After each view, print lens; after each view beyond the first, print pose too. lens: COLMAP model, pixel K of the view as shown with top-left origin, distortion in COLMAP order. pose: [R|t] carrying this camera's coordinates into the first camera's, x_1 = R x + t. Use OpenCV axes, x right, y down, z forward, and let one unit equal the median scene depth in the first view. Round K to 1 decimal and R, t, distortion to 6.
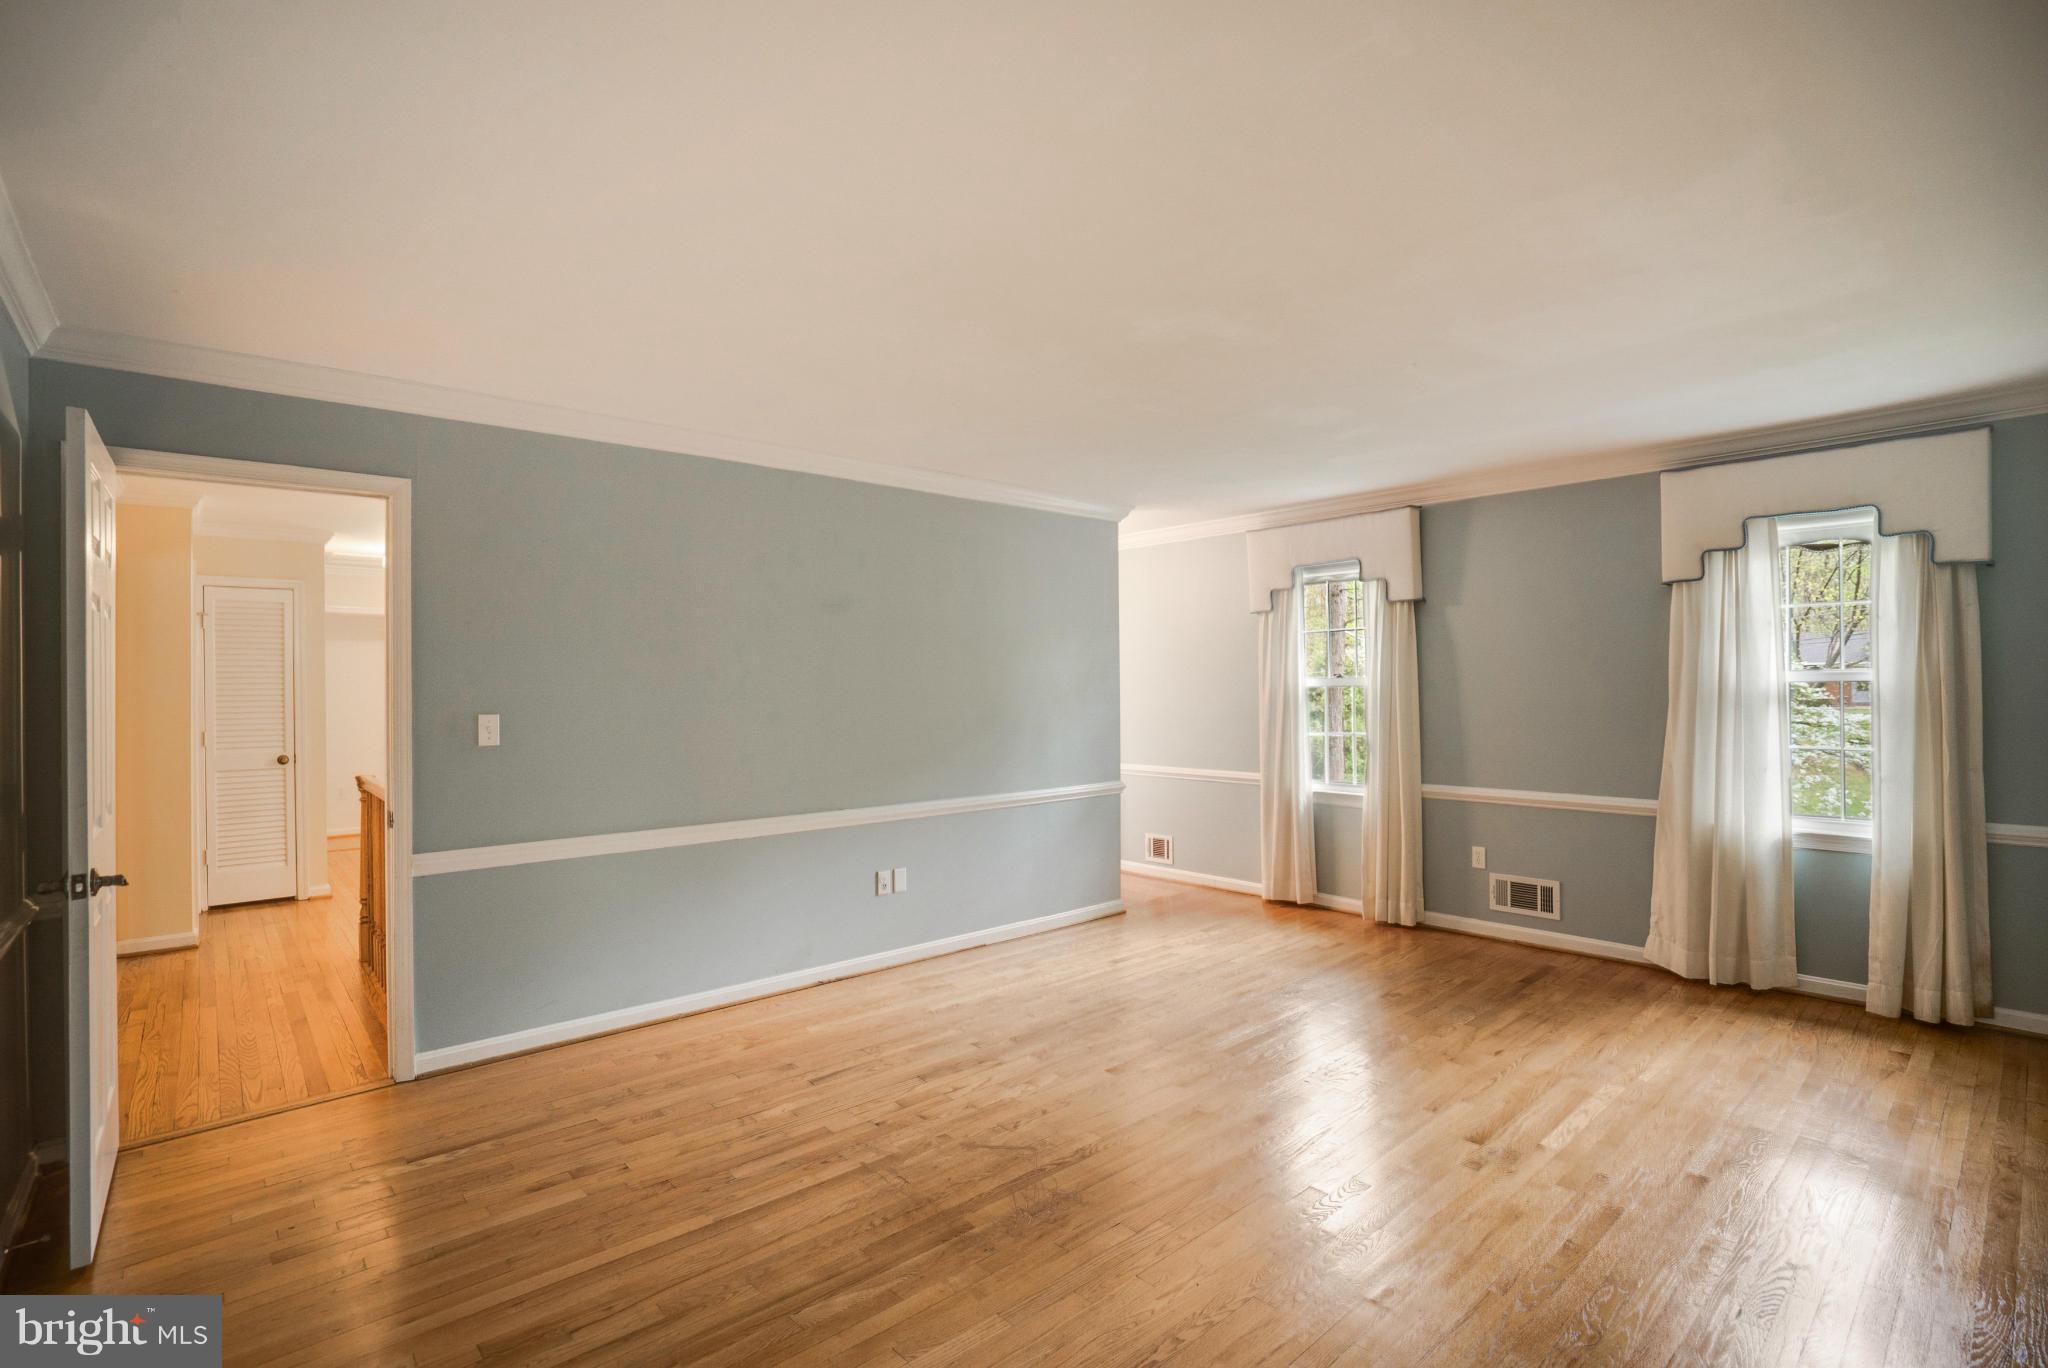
lens RADIAL K [[915.5, 0, 1030.3], [0, 915.5, 670.6], [0, 0, 1]] dist [-0.033519, 0.000282]
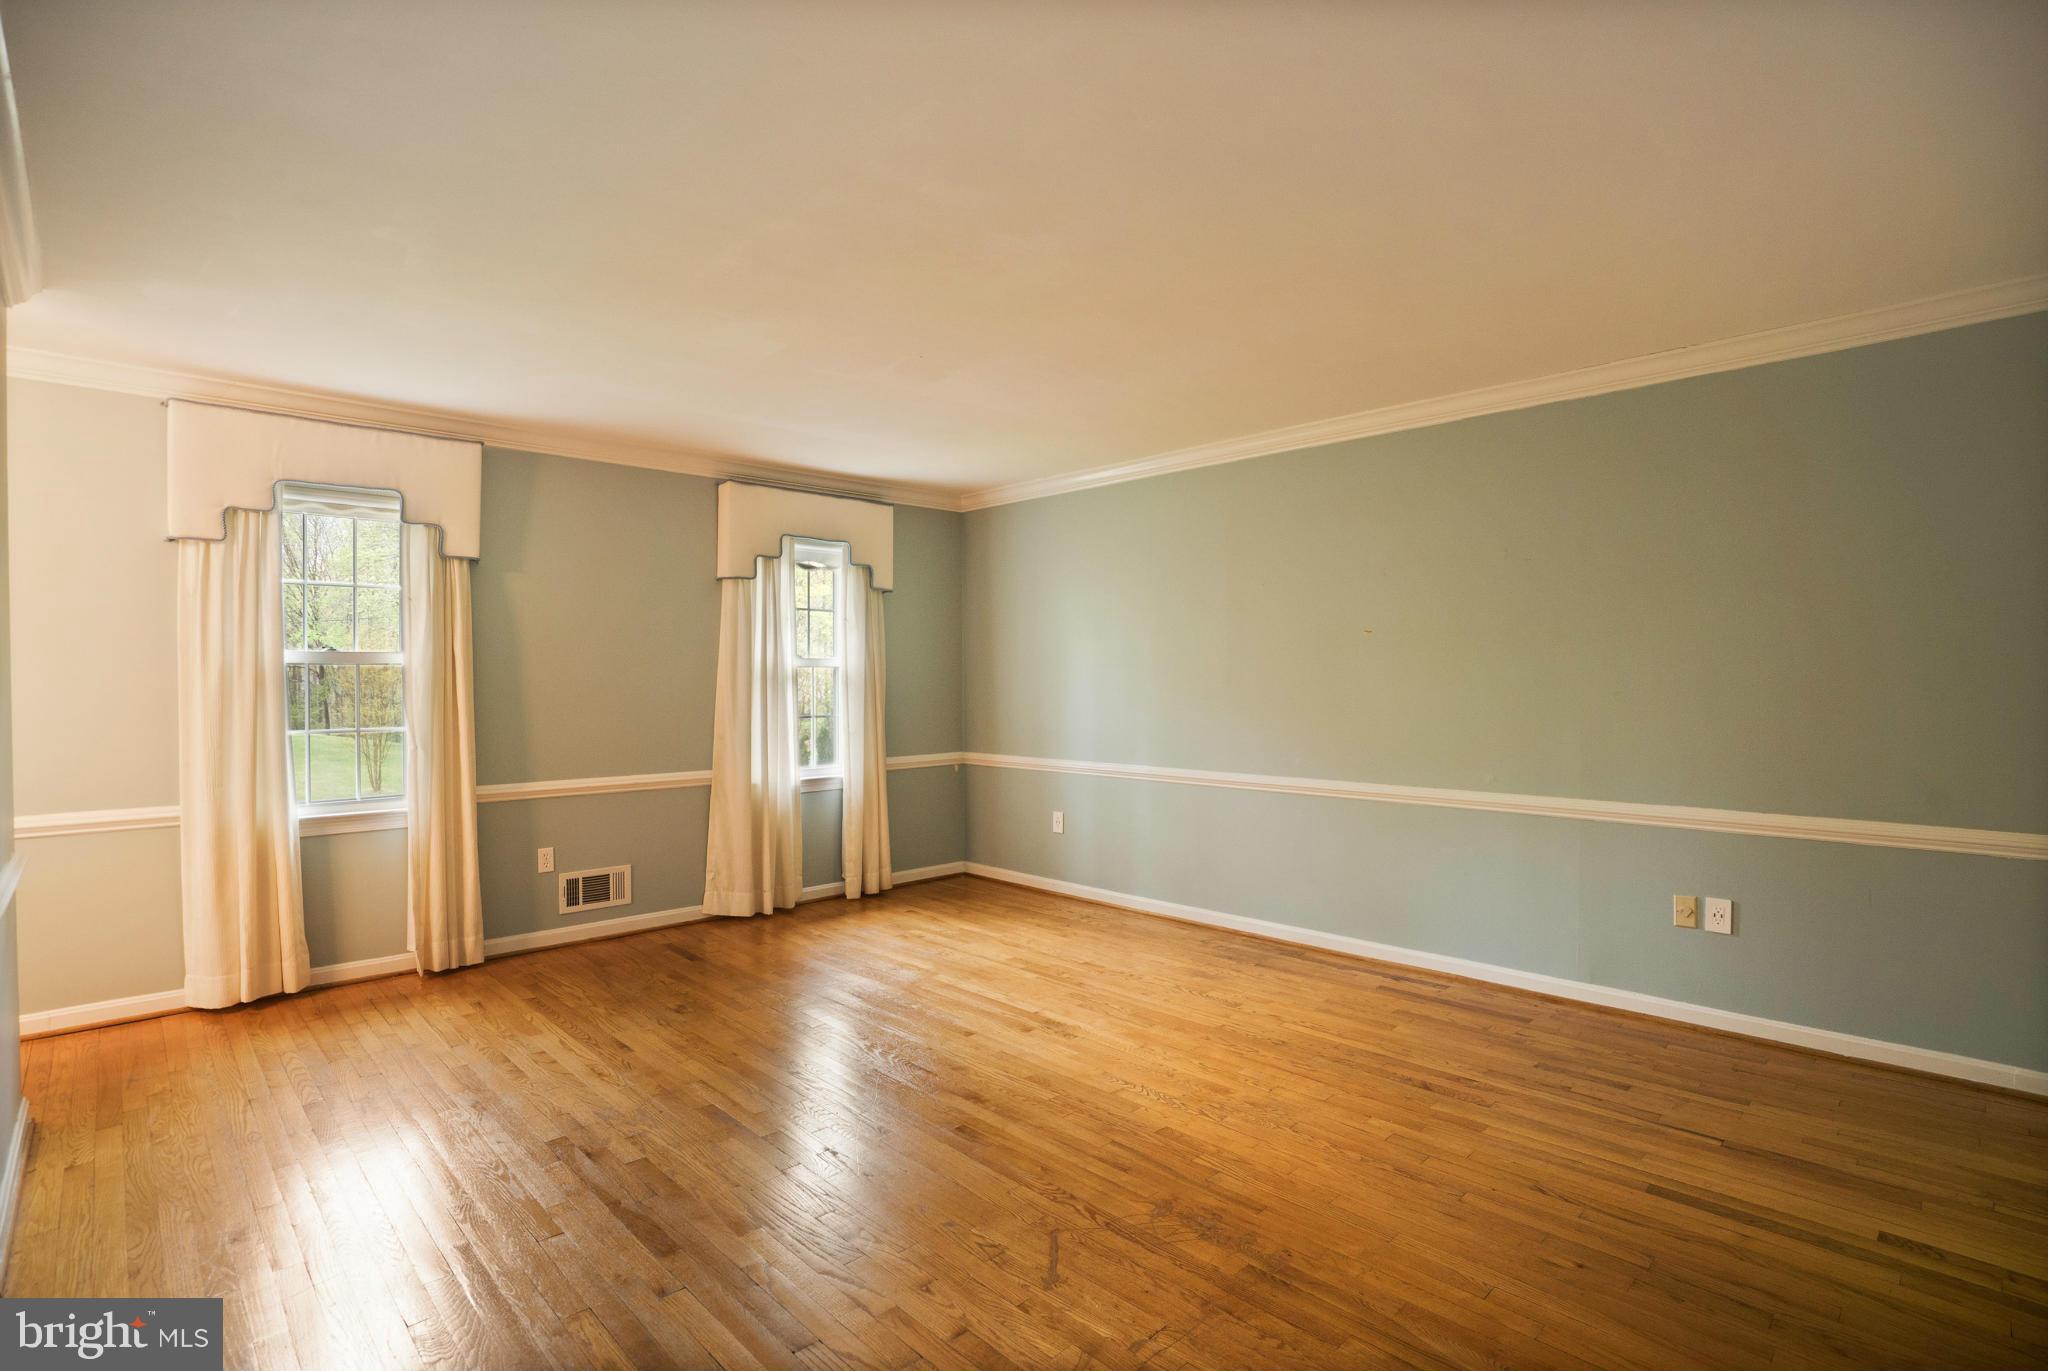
lens RADIAL K [[942.3, 0, 1023.0], [0, 942.3, 683.0], [0, 0, 1]] dist [-0.037751, 0.009279]
pose [[0.004114, 0.001796, 0.999990, -0.473643], [-0.017138, 0.999852, -0.001725, 0.030607], [-0.999845, -0.017131, 0.004144, 0.605873]]
